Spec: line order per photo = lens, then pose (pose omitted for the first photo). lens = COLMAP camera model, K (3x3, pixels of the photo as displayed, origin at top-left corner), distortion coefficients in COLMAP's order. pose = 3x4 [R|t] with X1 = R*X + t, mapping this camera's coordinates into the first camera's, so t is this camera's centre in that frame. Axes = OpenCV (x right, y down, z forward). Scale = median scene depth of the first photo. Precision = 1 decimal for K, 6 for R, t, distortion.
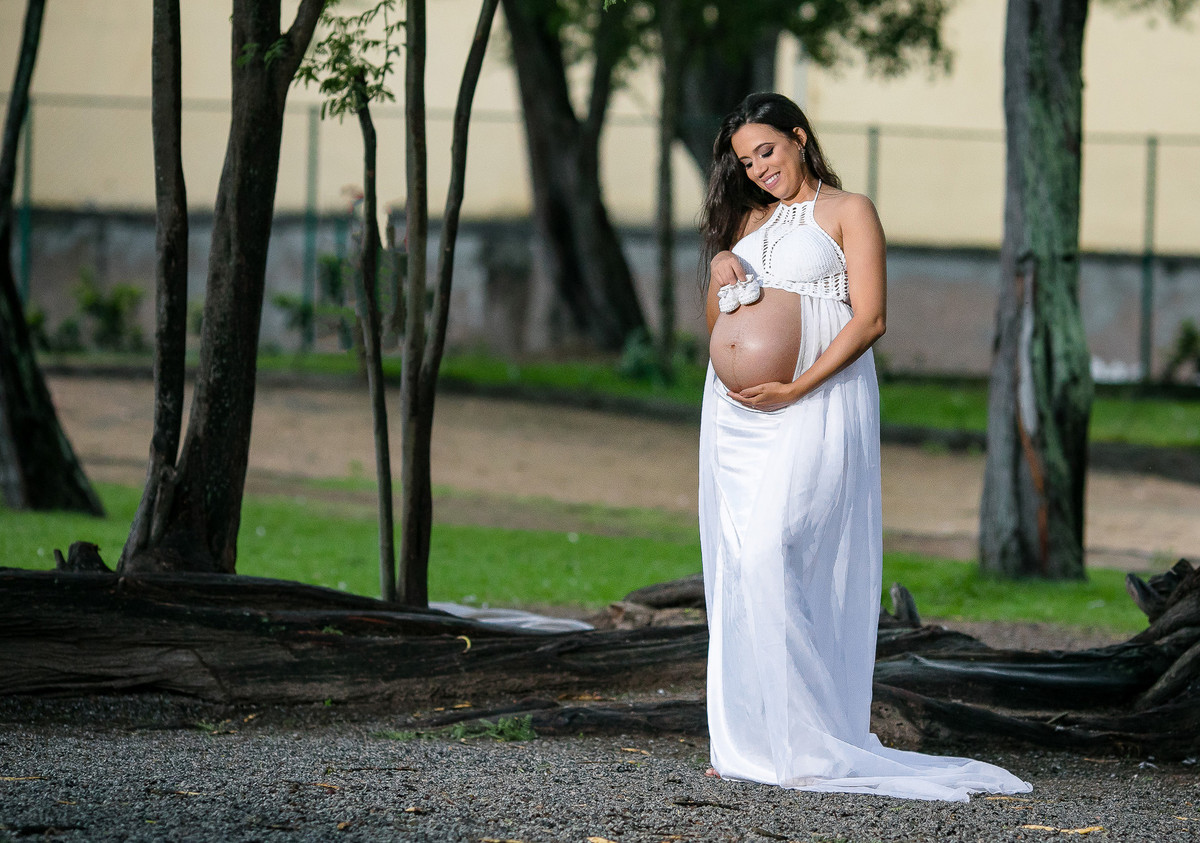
lens RADIAL K [[4939.1, 0, 599.6], [0, 4939.1, 305.6], [0, 0, 1]] dist [-0.040865, -4.045335]
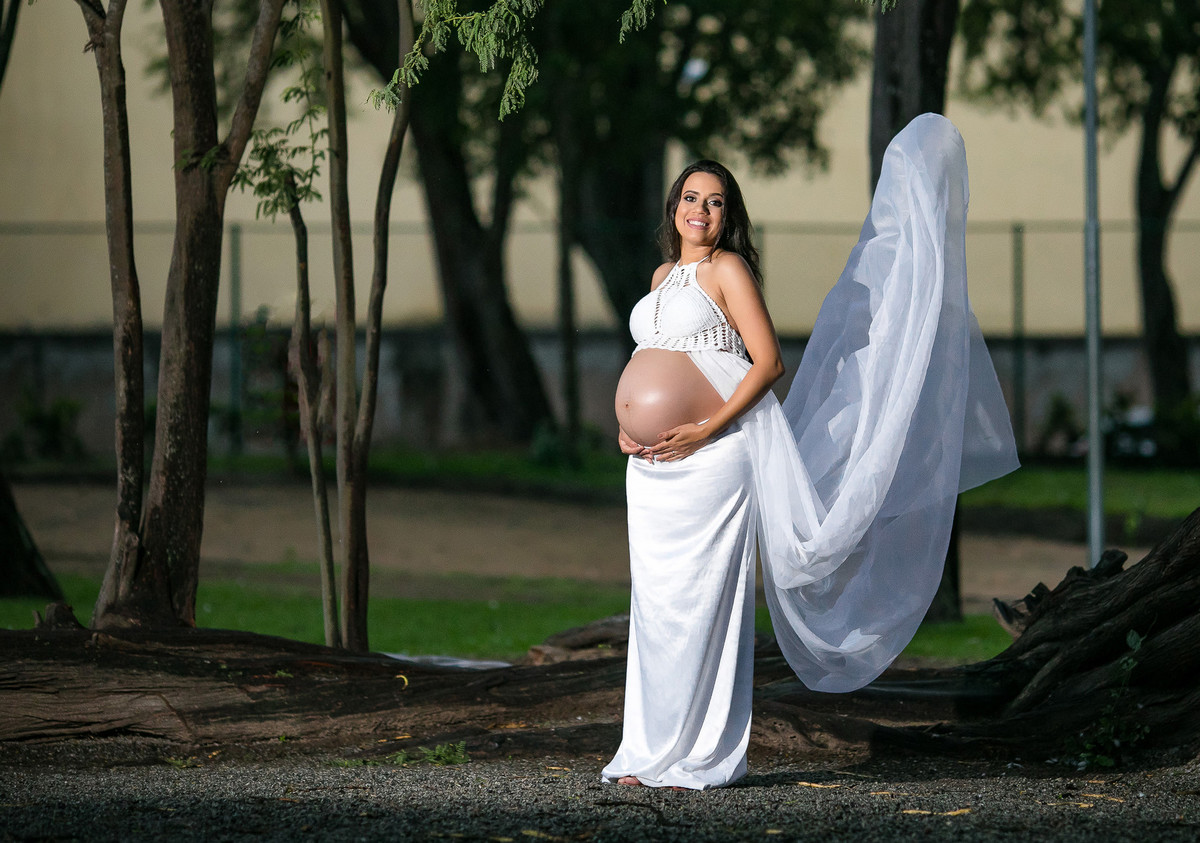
lens RADIAL K [[4759.3, 0, 600.0], [0, 4759.3, 421.5], [0, 0, 1]] dist [-0.190149, -2.725574]
pose [[0.999143, -0.036440, 0.019620, -0.001587], [0.036426, 0.999336, 0.001050, 0.009796], [-0.019645, -0.000334, 0.999807, -0.076514]]
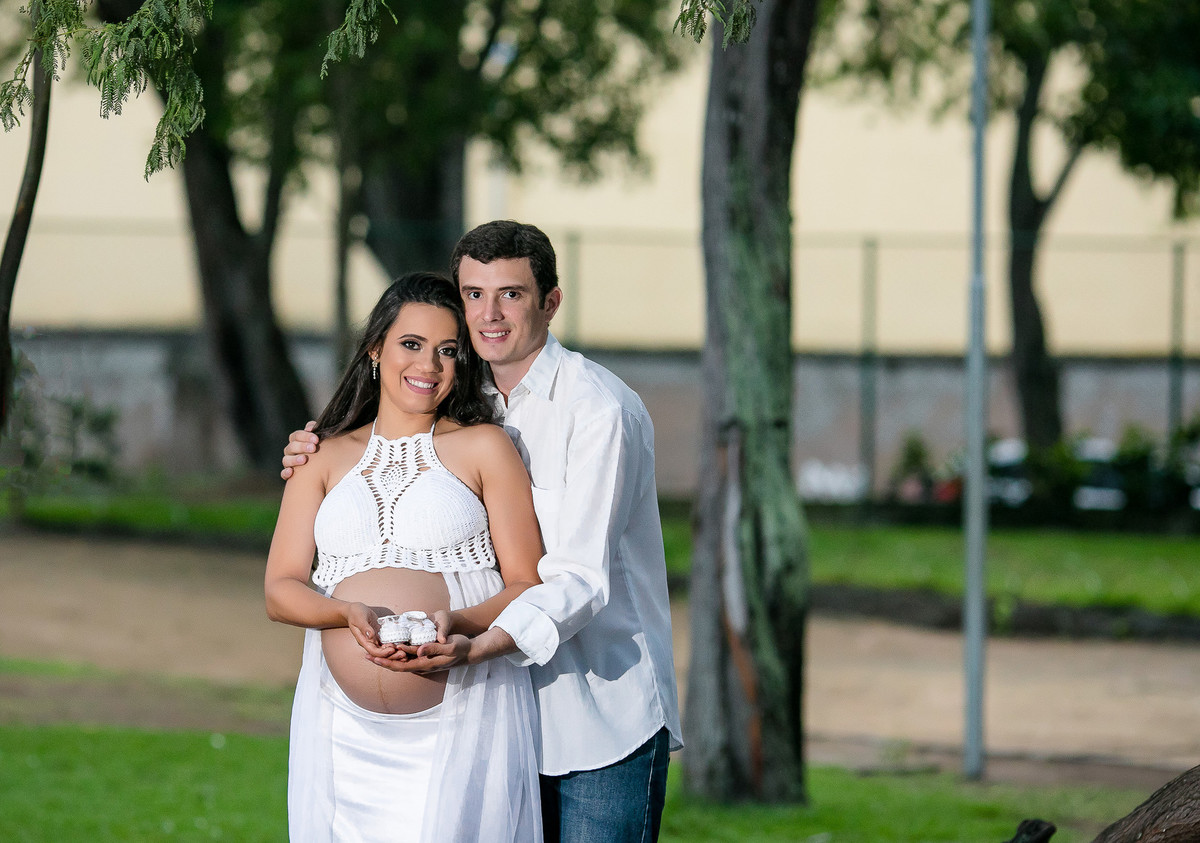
lens RADIAL K [[4759.3, 0, 600.0], [0, 4759.3, 421.5], [0, 0, 1]] dist [-0.190149, -2.725574]
pose [[0.998308, -0.019009, 0.054949, 0.026155], [0.018382, 0.999760, 0.011887, -0.027439], [-0.055161, -0.010857, 0.998418, 0.252840]]
